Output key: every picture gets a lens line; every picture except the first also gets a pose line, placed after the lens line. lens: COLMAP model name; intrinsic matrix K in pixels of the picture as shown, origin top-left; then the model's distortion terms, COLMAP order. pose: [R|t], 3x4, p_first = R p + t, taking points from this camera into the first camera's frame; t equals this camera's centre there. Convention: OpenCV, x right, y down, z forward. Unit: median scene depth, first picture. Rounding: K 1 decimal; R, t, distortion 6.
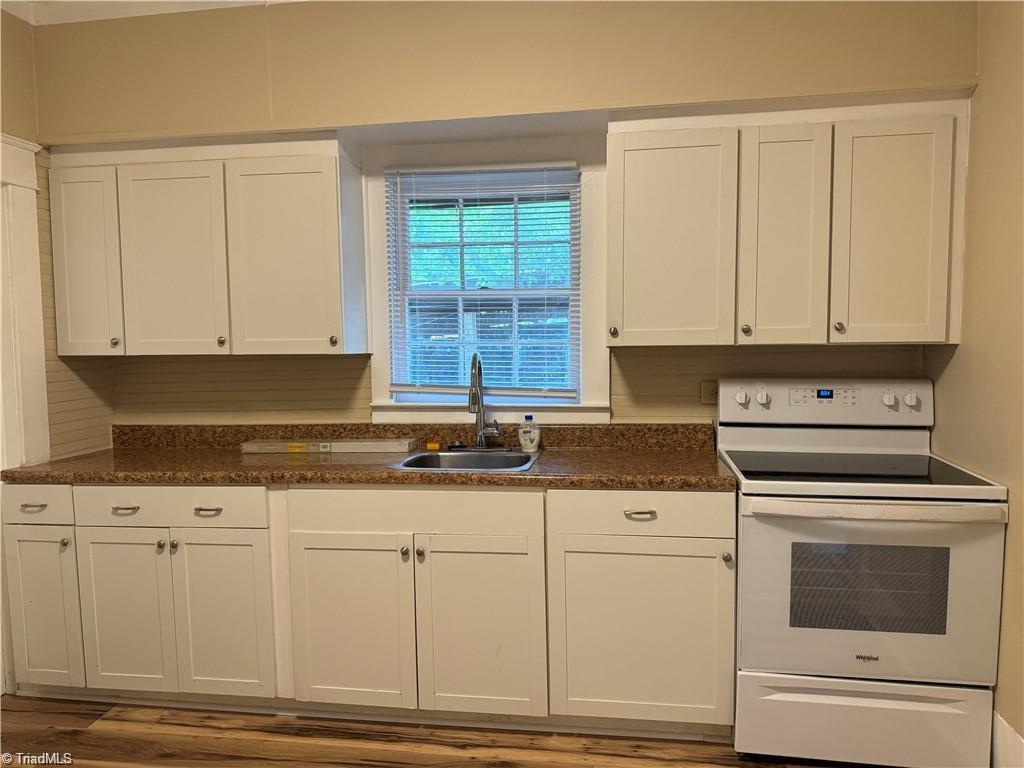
lens RADIAL K [[720.2, 0, 513.3], [0, 720.2, 388.5], [0, 0, 1]] dist [0.063373, -0.080515]
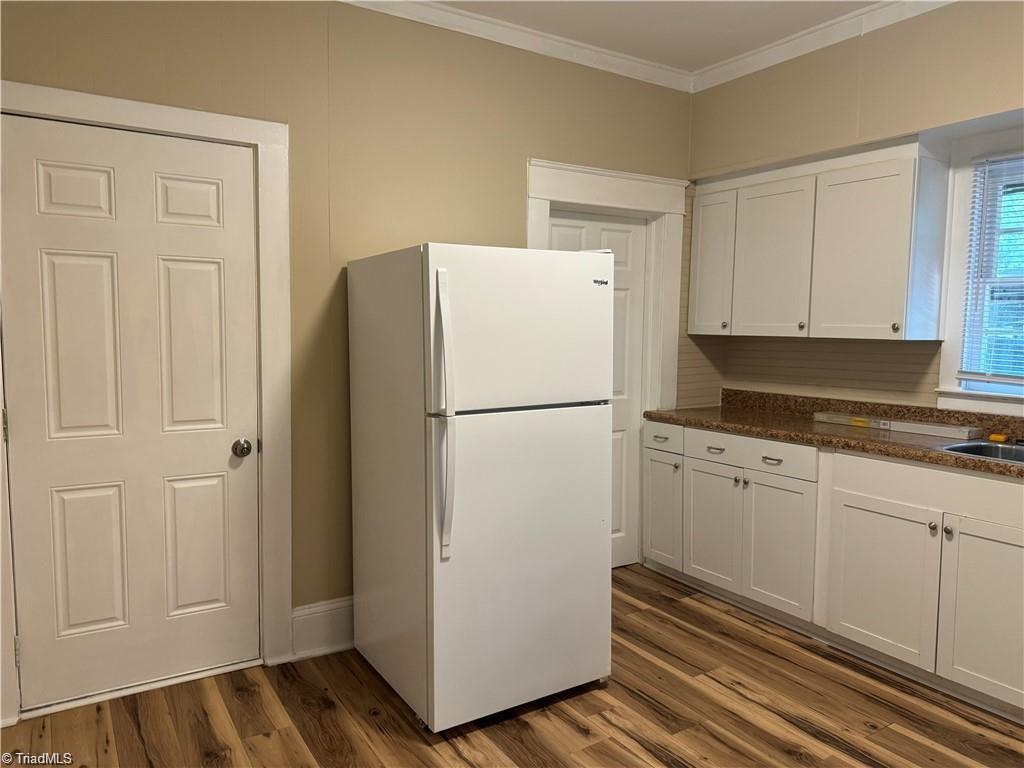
lens RADIAL K [[720.2, 0, 513.3], [0, 720.2, 388.5], [0, 0, 1]] dist [0.063373, -0.080515]
pose [[0.659371, 0.088553, -0.746585, 0.192579], [-0.067017, 0.996009, 0.058949, -0.000697], [0.748825, 0.011164, 0.662674, -0.157310]]
